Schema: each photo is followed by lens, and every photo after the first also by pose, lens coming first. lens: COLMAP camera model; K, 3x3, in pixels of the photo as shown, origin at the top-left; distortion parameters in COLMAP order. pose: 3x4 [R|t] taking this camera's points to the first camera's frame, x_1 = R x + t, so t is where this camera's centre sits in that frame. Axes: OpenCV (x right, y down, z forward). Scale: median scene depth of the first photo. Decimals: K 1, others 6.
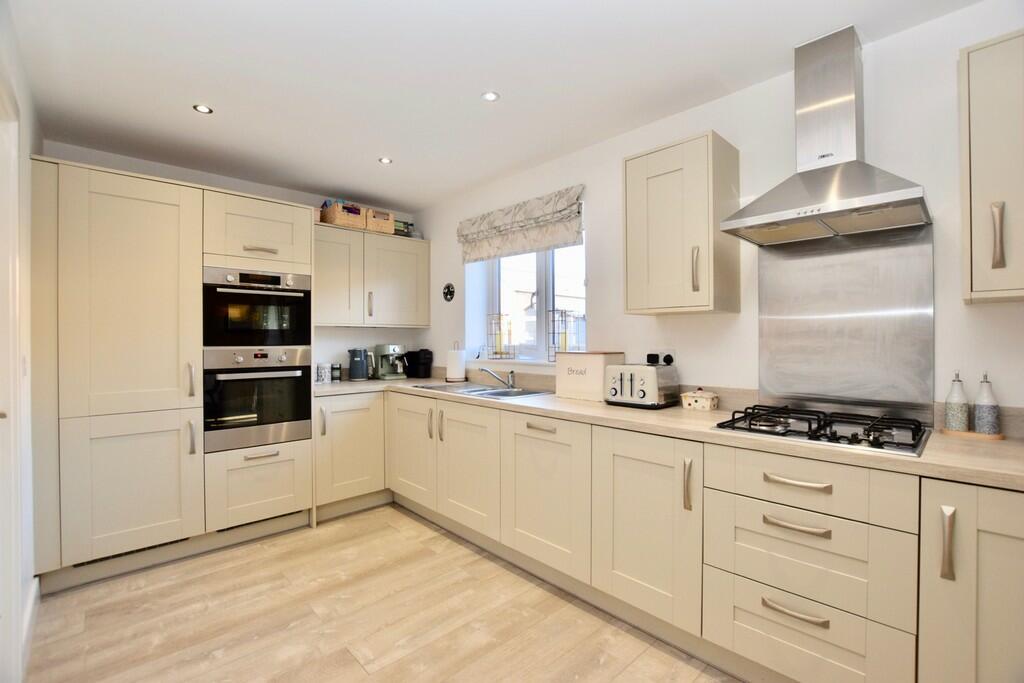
lens RADIAL K [[453.6, 0, 512.0], [0, 453.6, 341.5], [0, 0, 1]] dist [-0.000774, -0.000163]
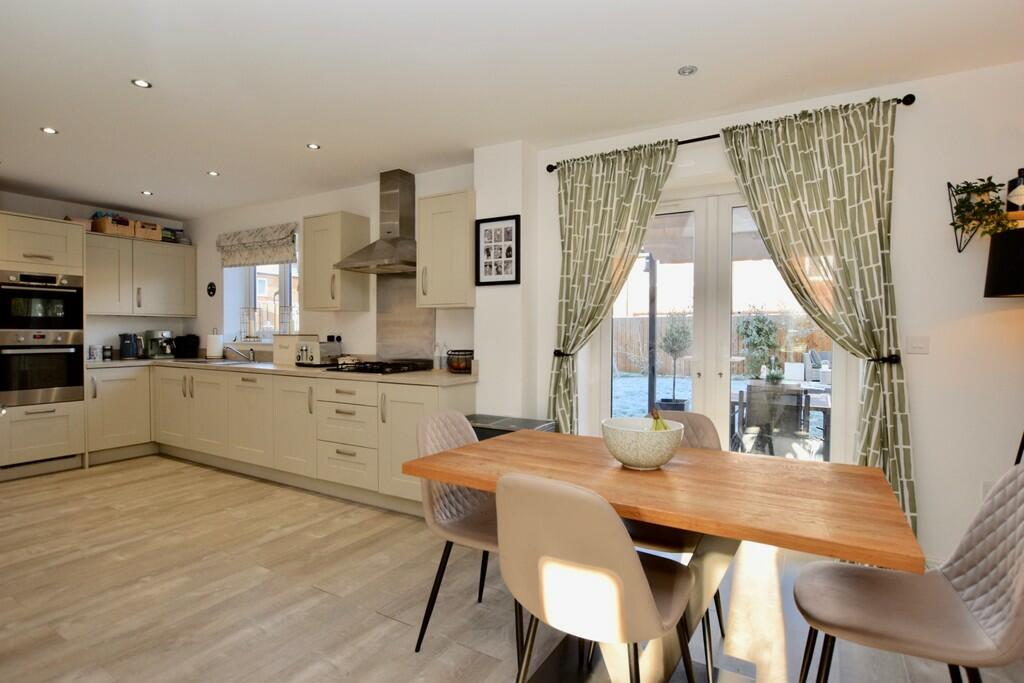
lens RADIAL K [[528.5, 0, 512.0], [0, 528.5, 341.5], [0, 0, 1]] dist [-0.002626, -0.001388]
pose [[0.965525, 0.001862, 0.260304, 0.332215], [-0.005431, 0.999901, 0.012992, 0.015581], [-0.260254, -0.013958, 0.965439, -0.738869]]
